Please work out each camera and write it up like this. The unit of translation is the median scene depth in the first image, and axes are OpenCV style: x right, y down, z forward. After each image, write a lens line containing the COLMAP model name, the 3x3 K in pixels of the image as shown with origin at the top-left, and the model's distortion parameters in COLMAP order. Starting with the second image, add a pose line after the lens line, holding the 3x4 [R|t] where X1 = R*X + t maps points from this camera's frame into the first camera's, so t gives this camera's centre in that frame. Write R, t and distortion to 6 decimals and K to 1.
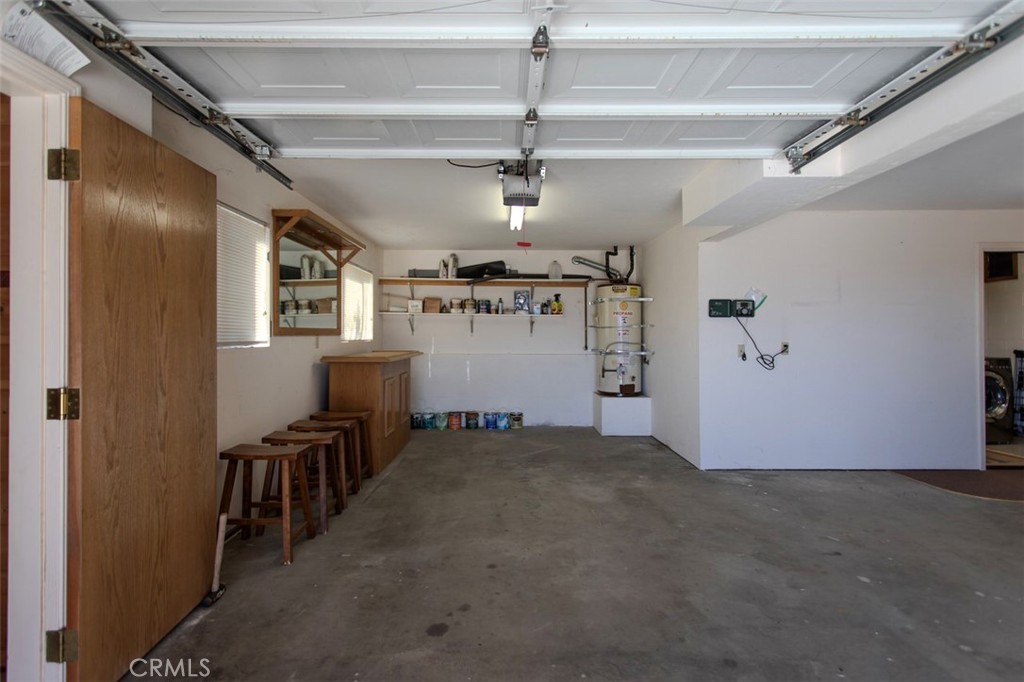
lens RADIAL K [[494.1, 0, 505.7], [0, 494.1, 334.5], [0, 0, 1]] dist [0.002872, 0.001557]
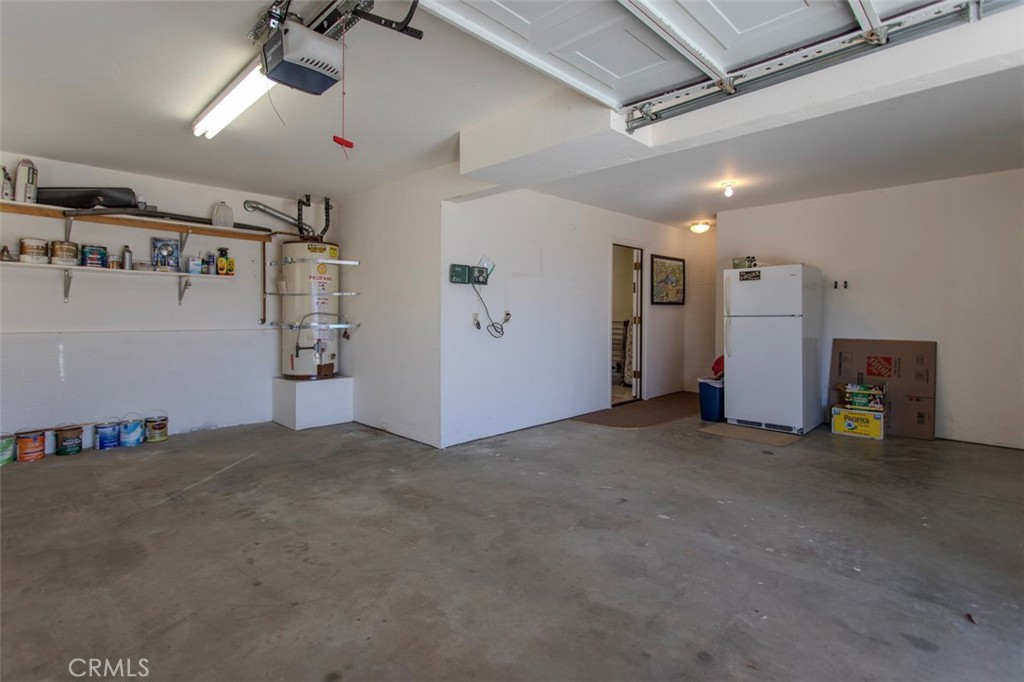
lens RADIAL K [[494.1, 0, 507.2], [0, 494.1, 323.9], [0, 0, 1]] dist [0.002872, 0.001557]
pose [[0.708196, -0.010975, 0.705931, -0.193947], [-0.002629, 0.999831, 0.018181, 0.026992], [-0.706011, -0.014732, 0.708047, 0.300560]]
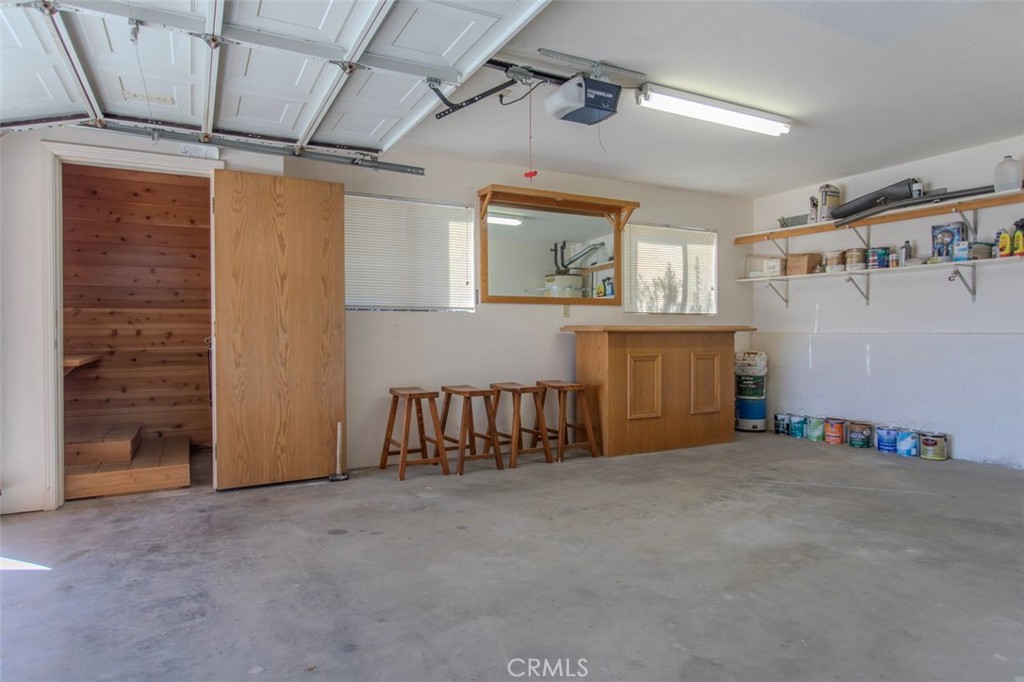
lens RADIAL K [[601.5, 0, 508.3], [0, 601.5, 348.8], [0, 0, 1]] dist [-0.012051, 0.003503]
pose [[0.465194, 0.020925, -0.884961, 0.691505], [0.003588, 0.999668, 0.025524, 0.064254], [0.885201, -0.015049, 0.464965, 0.367415]]
